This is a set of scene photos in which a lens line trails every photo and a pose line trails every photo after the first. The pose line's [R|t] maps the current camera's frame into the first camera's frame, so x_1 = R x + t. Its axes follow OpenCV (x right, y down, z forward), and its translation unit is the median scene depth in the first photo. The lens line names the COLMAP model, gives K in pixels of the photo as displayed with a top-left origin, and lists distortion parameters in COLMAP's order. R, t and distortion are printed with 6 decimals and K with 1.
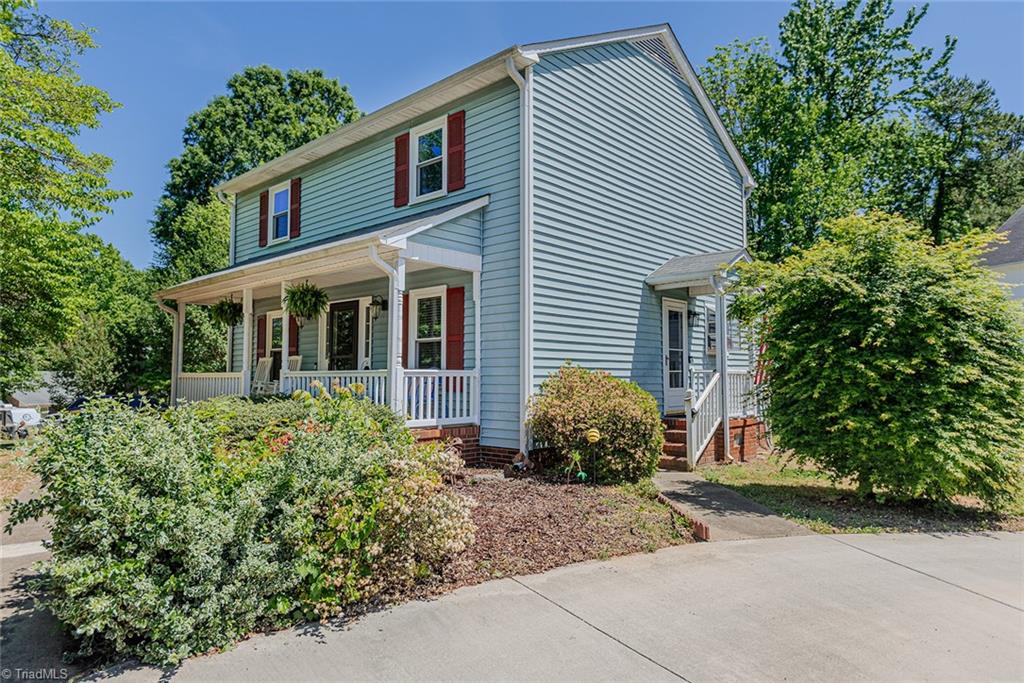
lens RADIAL K [[635.7, 0, 512.0], [0, 635.7, 341.5], [0, 0, 1]] dist [0.033172, -0.000673]
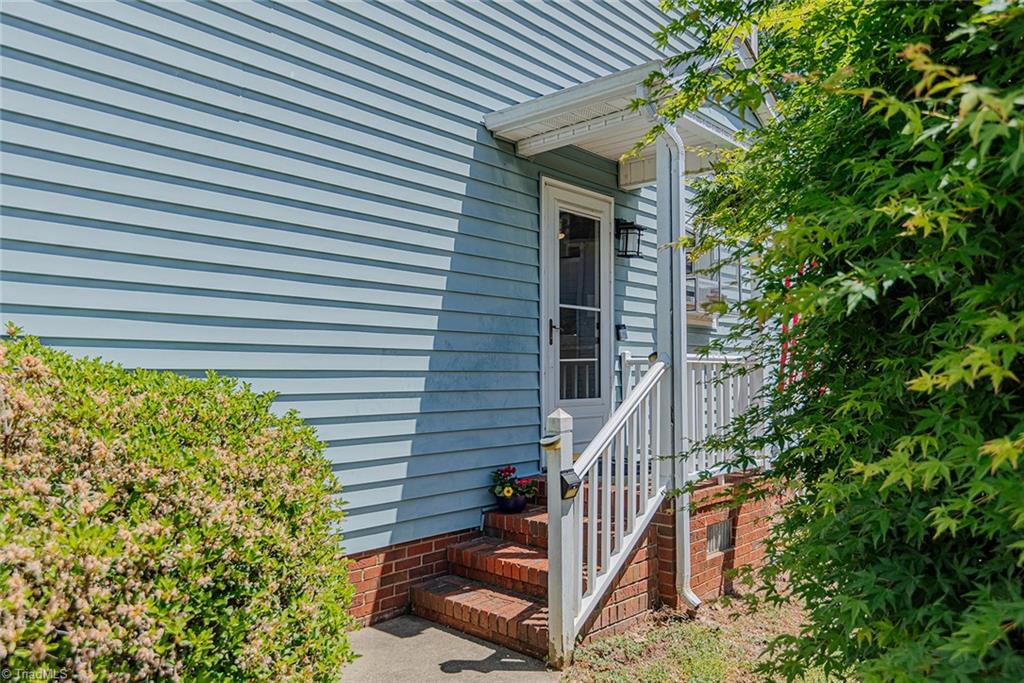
lens RADIAL K [[748.1, 0, 512.0], [0, 748.1, 341.5], [0, 0, 1]] dist [0.036855, 0.000142]
pose [[0.999871, 0.001183, 0.015992, 0.222154], [-0.001412, 0.999897, 0.014284, 0.030662], [-0.015974, -0.014305, 0.999770, 0.551998]]
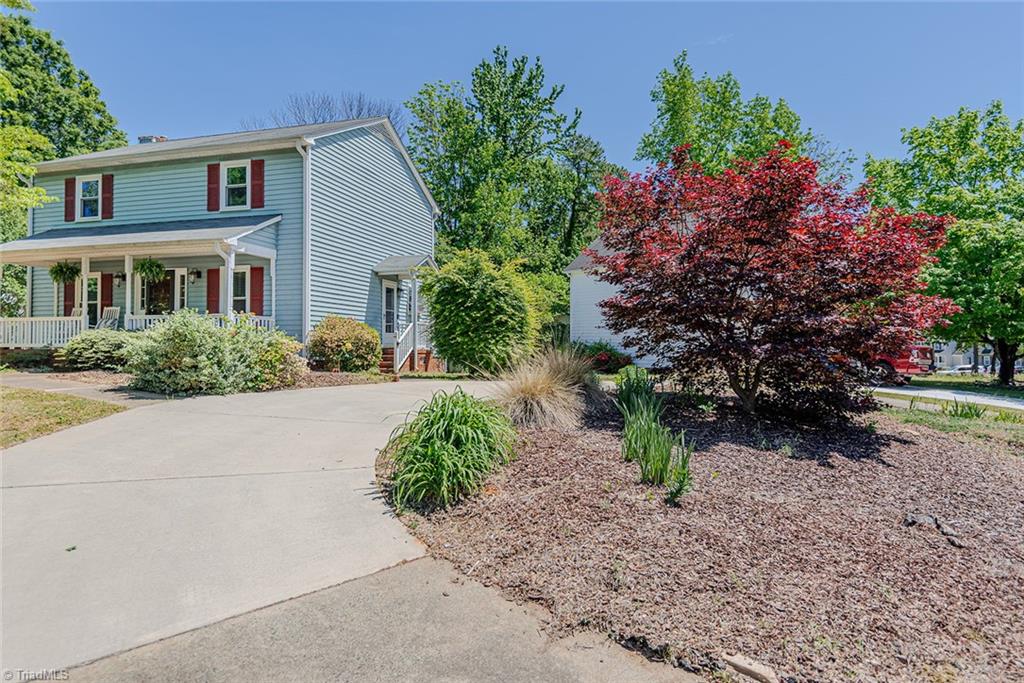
lens RADIAL K [[583.2, 0, 512.0], [0, 583.2, 341.5], [0, 0, 1]] dist [0.029498, -0.000432]
pose [[0.899743, 0.006301, 0.436375, -0.140482], [-0.026908, 0.998794, 0.041058, 0.024470], [-0.435590, -0.048683, 0.898828, -0.596646]]
